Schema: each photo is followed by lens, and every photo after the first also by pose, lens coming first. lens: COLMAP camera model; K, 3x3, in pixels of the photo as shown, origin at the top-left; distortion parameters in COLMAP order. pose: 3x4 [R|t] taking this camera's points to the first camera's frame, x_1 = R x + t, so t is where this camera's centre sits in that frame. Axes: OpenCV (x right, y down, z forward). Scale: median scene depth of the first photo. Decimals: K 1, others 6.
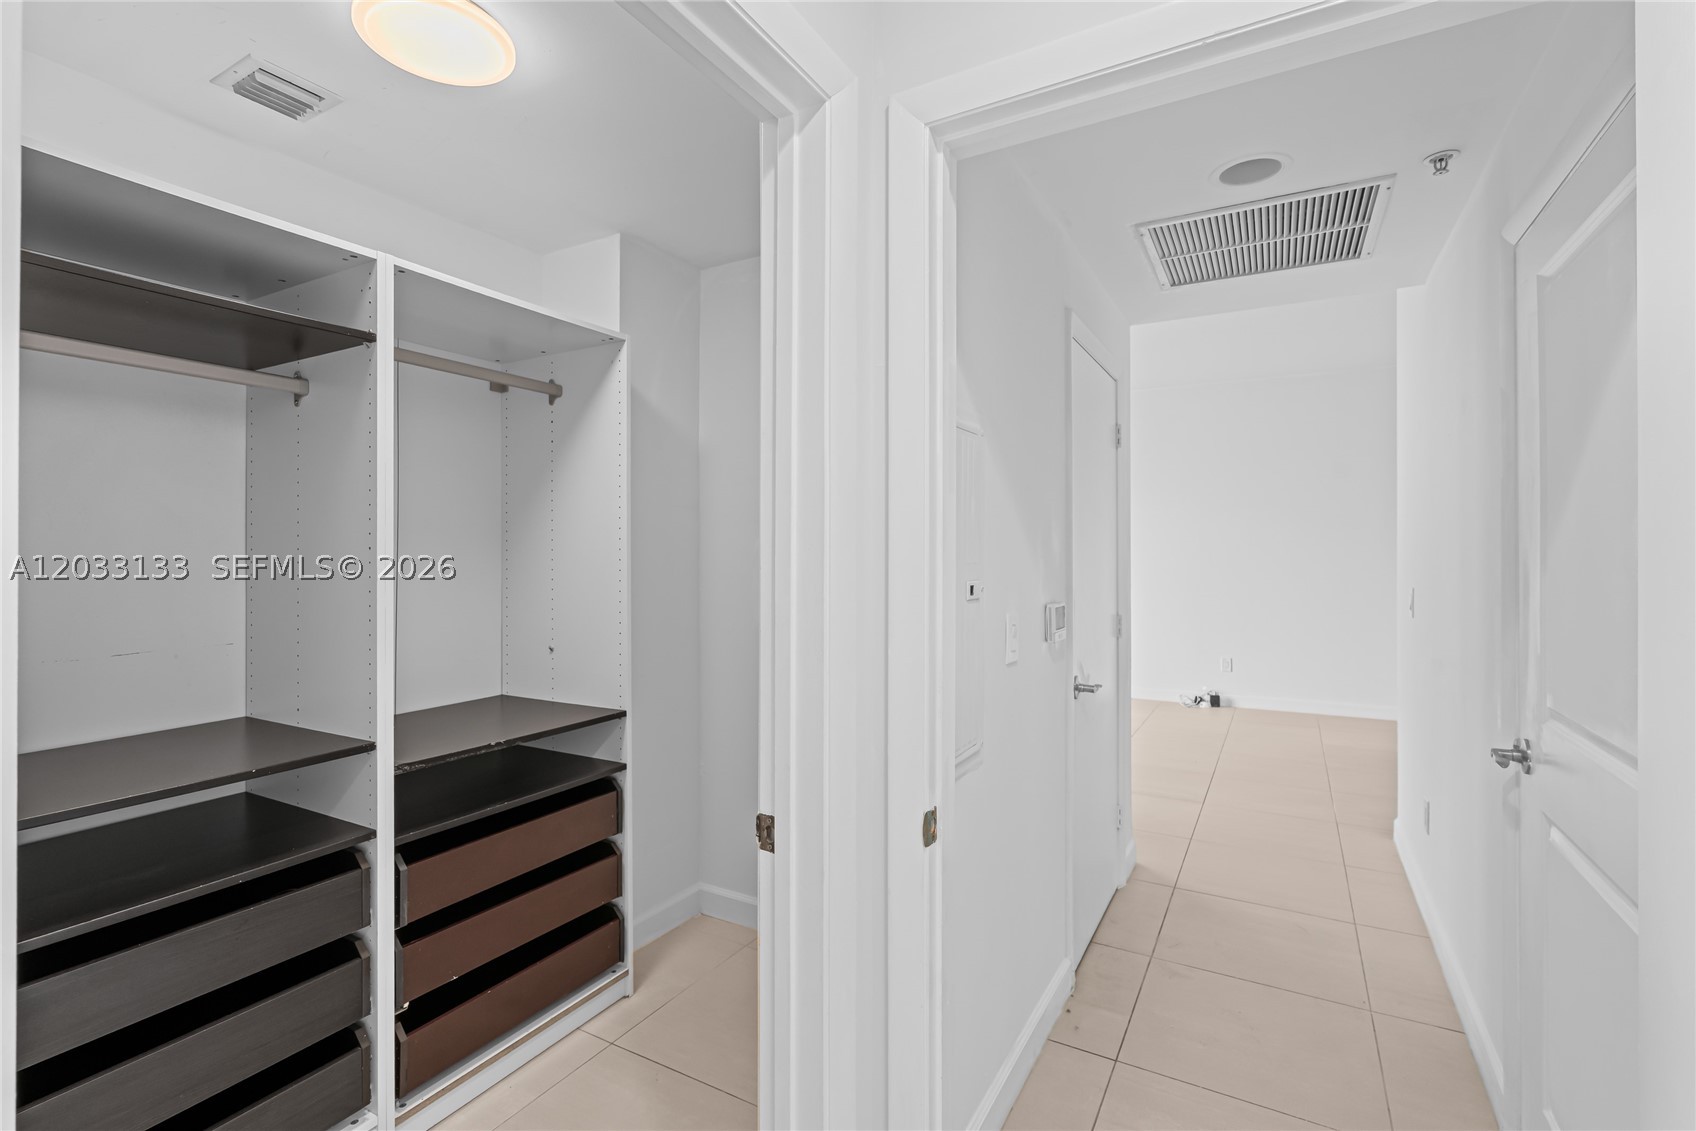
lens RADIAL K [[785.4, 0, 846.0], [0, 785.4, 551.0], [0, 0, 1]] dist [0.001419, 0.000579]
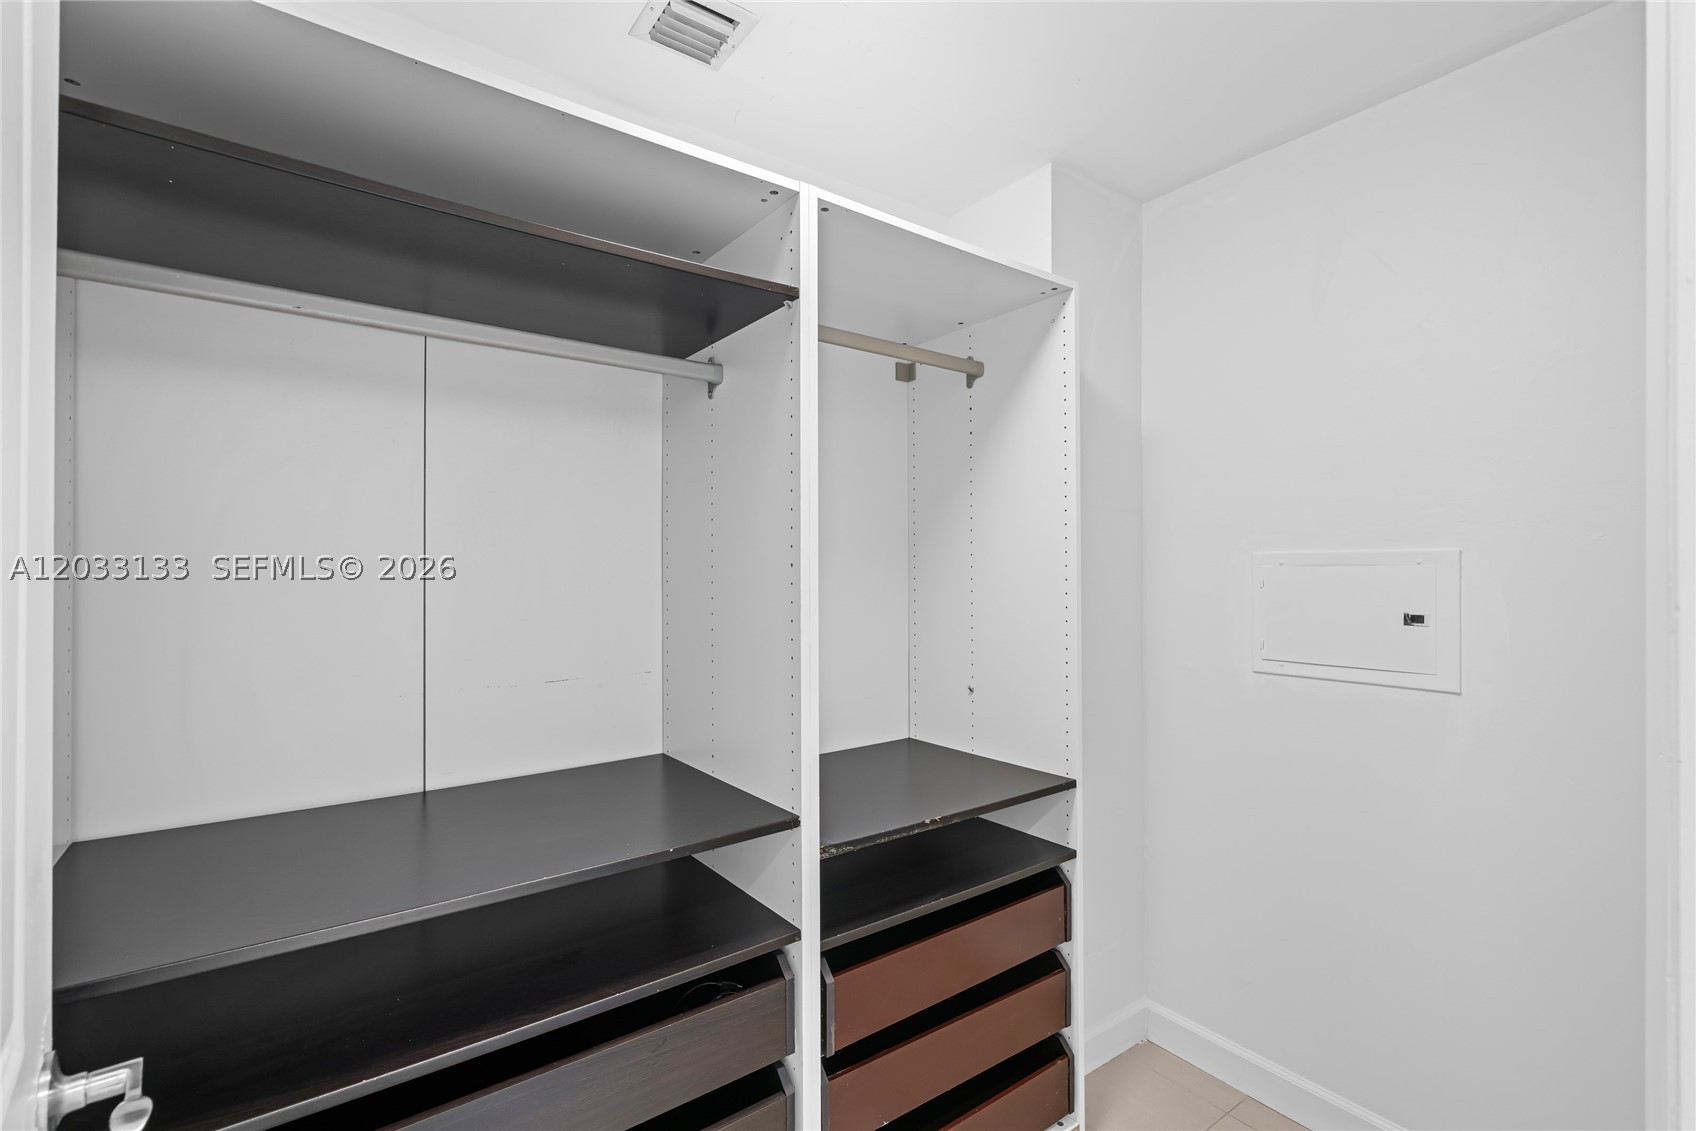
lens RADIAL K [[774.3, 0, 849.2], [0, 774.3, 566.9], [0, 0, 1]] dist [-0.003725, 0.000378]
pose [[0.915281, -0.003068, -0.402803, -0.212474], [0.002650, 0.999995, -0.001595, -0.000412], [0.402806, 0.000393, 0.915285, 0.278071]]
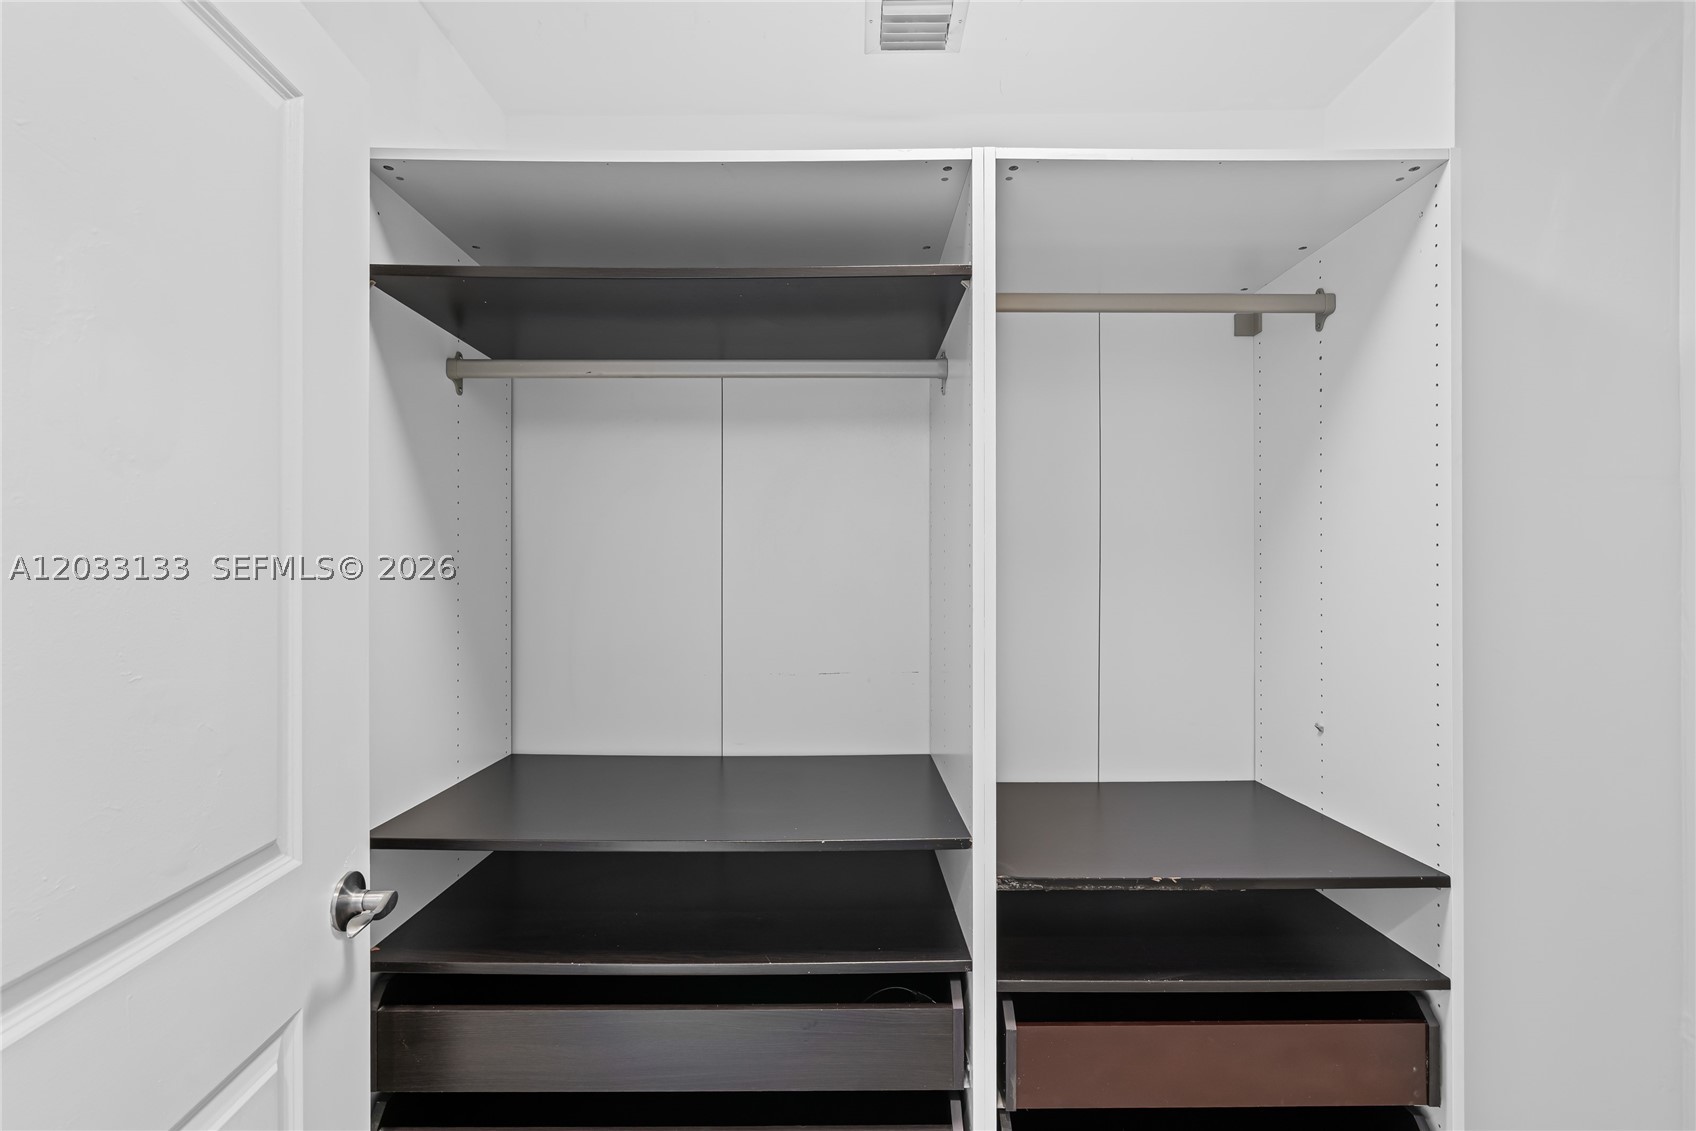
lens RADIAL K [[784.0, 0, 837.9], [0, 784.0, 574.8], [0, 0, 1]] dist [-0.005691, 0.004055]
pose [[0.487562, 0.001268, -0.873087, -0.031494], [0.003171, 0.999990, 0.003223, 0.001953], [0.873082, -0.004340, 0.487553, 0.472603]]
